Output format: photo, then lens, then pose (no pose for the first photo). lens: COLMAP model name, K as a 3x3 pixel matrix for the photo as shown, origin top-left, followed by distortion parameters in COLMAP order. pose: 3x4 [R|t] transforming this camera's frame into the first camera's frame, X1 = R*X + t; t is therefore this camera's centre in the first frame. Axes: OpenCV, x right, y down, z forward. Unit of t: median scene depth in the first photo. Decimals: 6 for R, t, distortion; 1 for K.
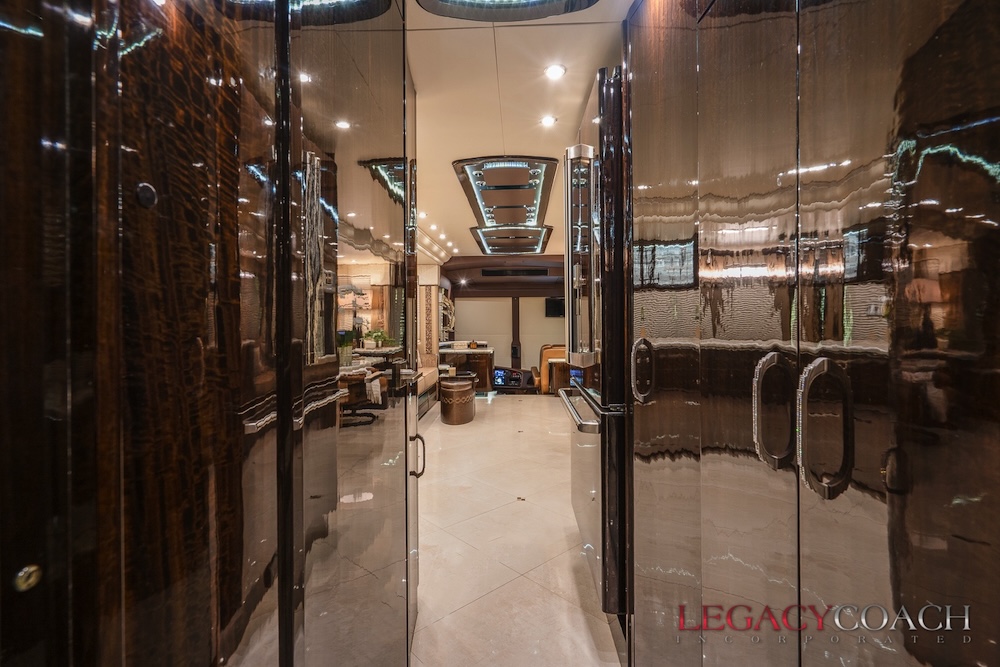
lens RADIAL K [[465.7, 0, 496.1], [0, 465.7, 330.8], [0, 0, 1]] dist [-0.003696, 0.000596]
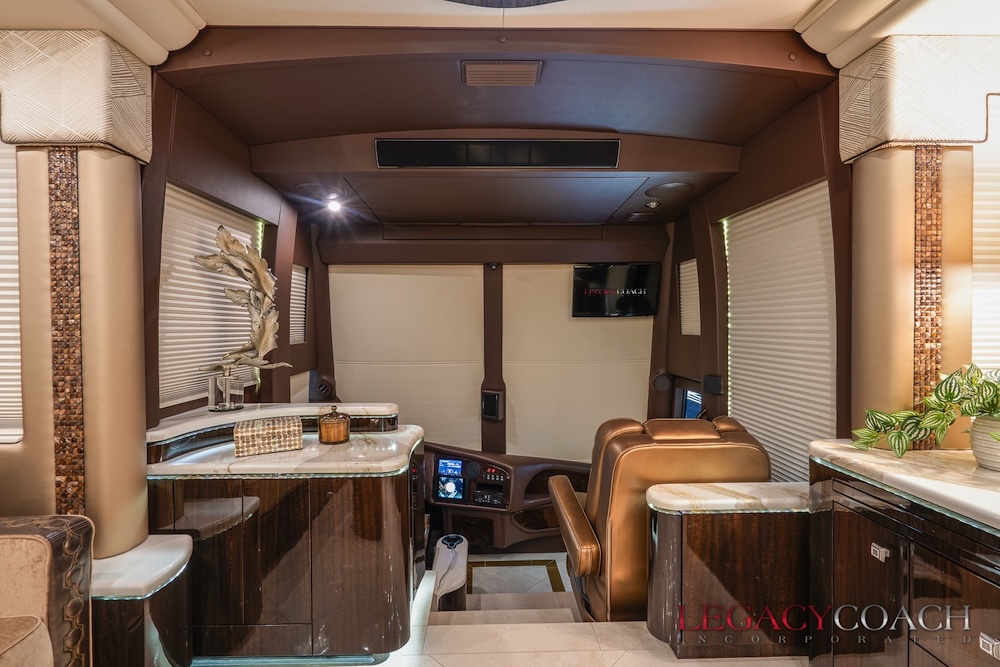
lens RADIAL K [[465.7, 0, 496.1], [0, 465.7, 330.8], [0, 0, 1]] dist [-0.003696, 0.000596]
pose [[0.996689, -0.000223, 0.081312, 0.015481], [0.001433, 0.999889, -0.014813, -0.015080], [-0.081300, 0.014880, 0.996579, 0.713314]]
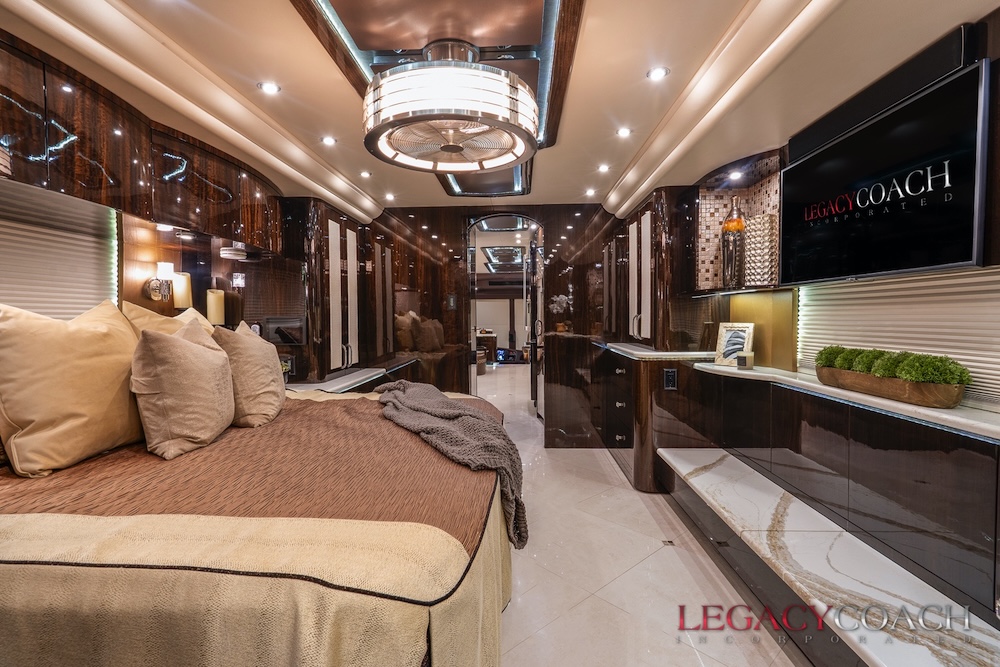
lens RADIAL K [[465.7, 0, 496.1], [0, 465.7, 330.8], [0, 0, 1]] dist [-0.003696, 0.000596]
pose [[0.999994, -0.002772, -0.002250, -0.004117], [0.002793, 0.999952, 0.009389, 0.013323], [0.002224, -0.009395, 0.999953, -0.491039]]
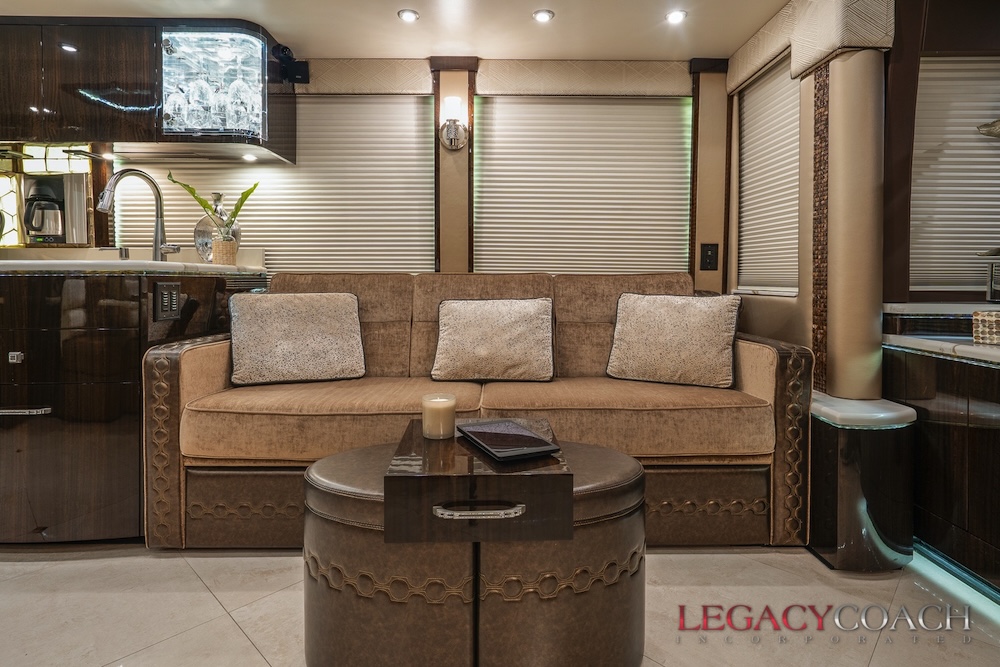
lens RADIAL K [[540.6, 0, 495.5], [0, 540.6, 296.5], [0, 0, 1]] dist [0.000765, 0.000474]
pose [[0.051791, 0.026066, -0.998318, 0.119148], [-0.033597, 0.999139, 0.024344, 0.022009], [0.998093, 0.032279, 0.052622, 0.733013]]
